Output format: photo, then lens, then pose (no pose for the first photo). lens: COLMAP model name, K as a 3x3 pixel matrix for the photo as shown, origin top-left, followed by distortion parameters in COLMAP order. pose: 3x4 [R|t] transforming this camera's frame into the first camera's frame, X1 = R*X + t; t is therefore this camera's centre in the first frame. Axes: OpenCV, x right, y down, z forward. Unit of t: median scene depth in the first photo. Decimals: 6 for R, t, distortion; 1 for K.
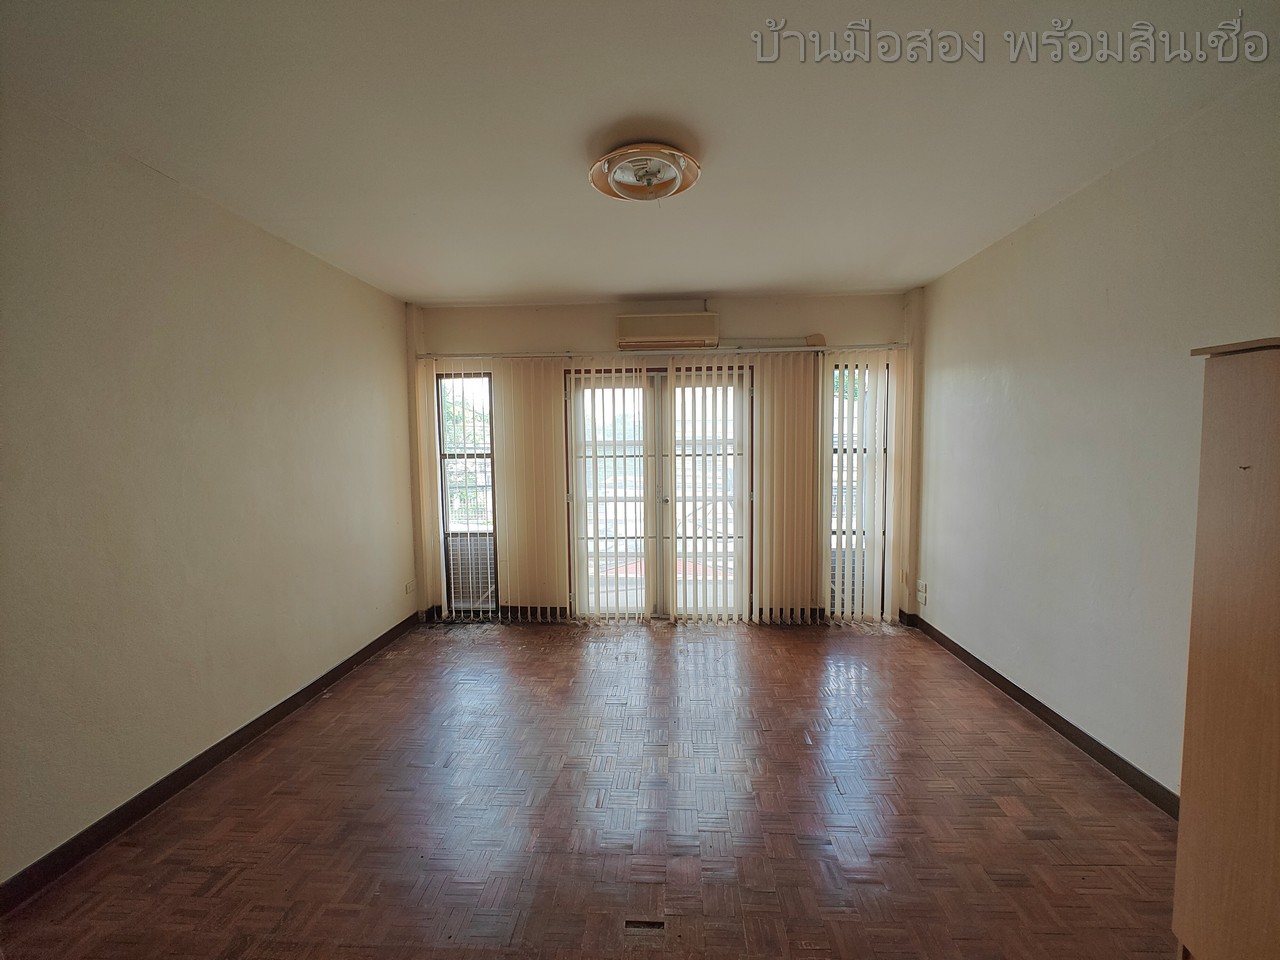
lens RADIAL K [[532.0, 0, 645.6], [0, 532.0, 483.0], [0, 0, 1]] dist [-0.001845, -0.000278]
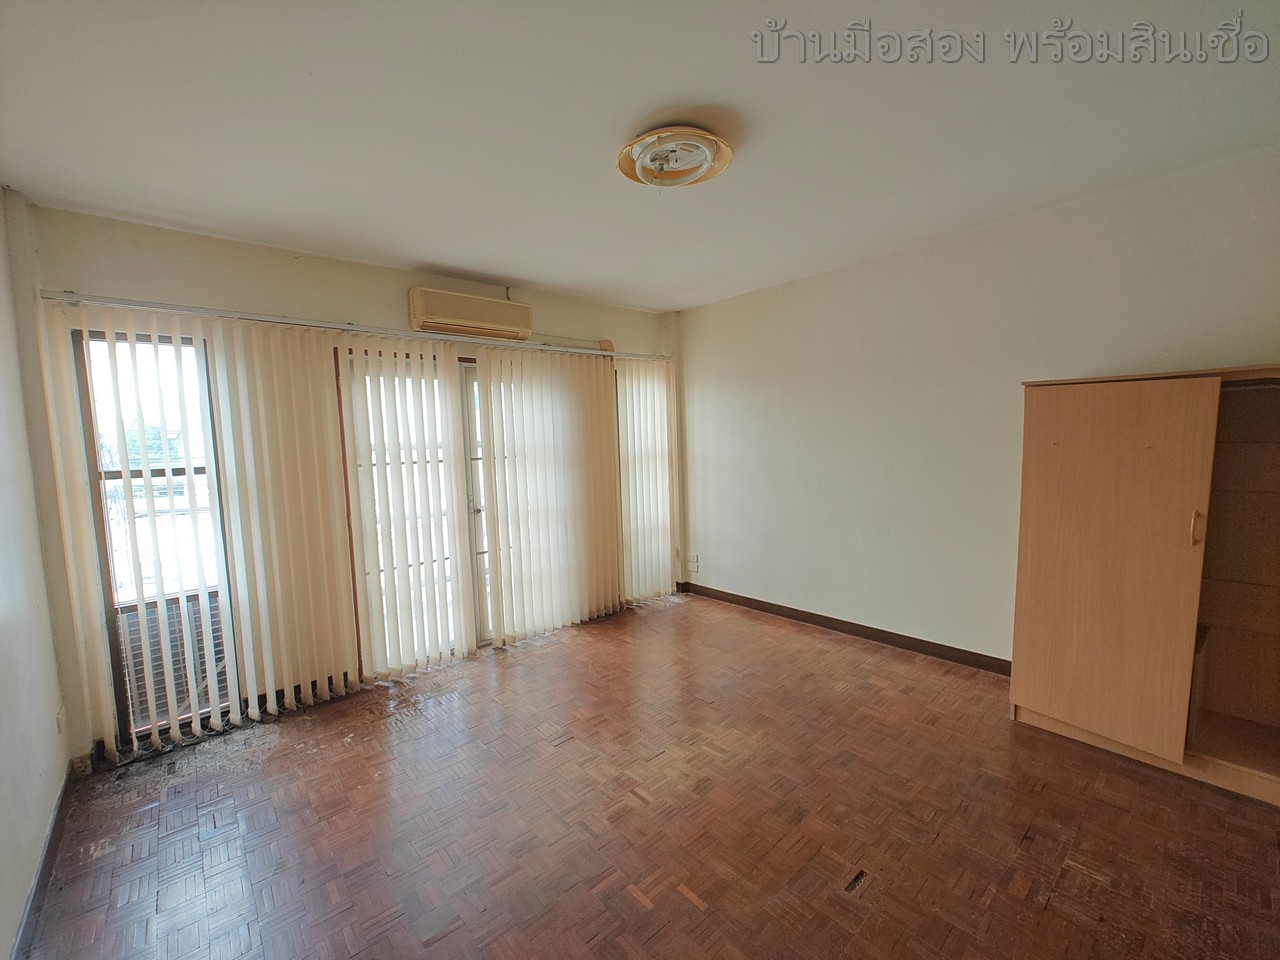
lens RADIAL K [[532.0, 0, 645.6], [0, 532.0, 483.0], [0, 0, 1]] dist [-0.001845, -0.000278]
pose [[0.707928, -0.070156, 0.702791, -0.388330], [0.074466, 0.996922, 0.024507, -0.013631], [-0.702348, 0.034985, 0.710974, 0.194098]]
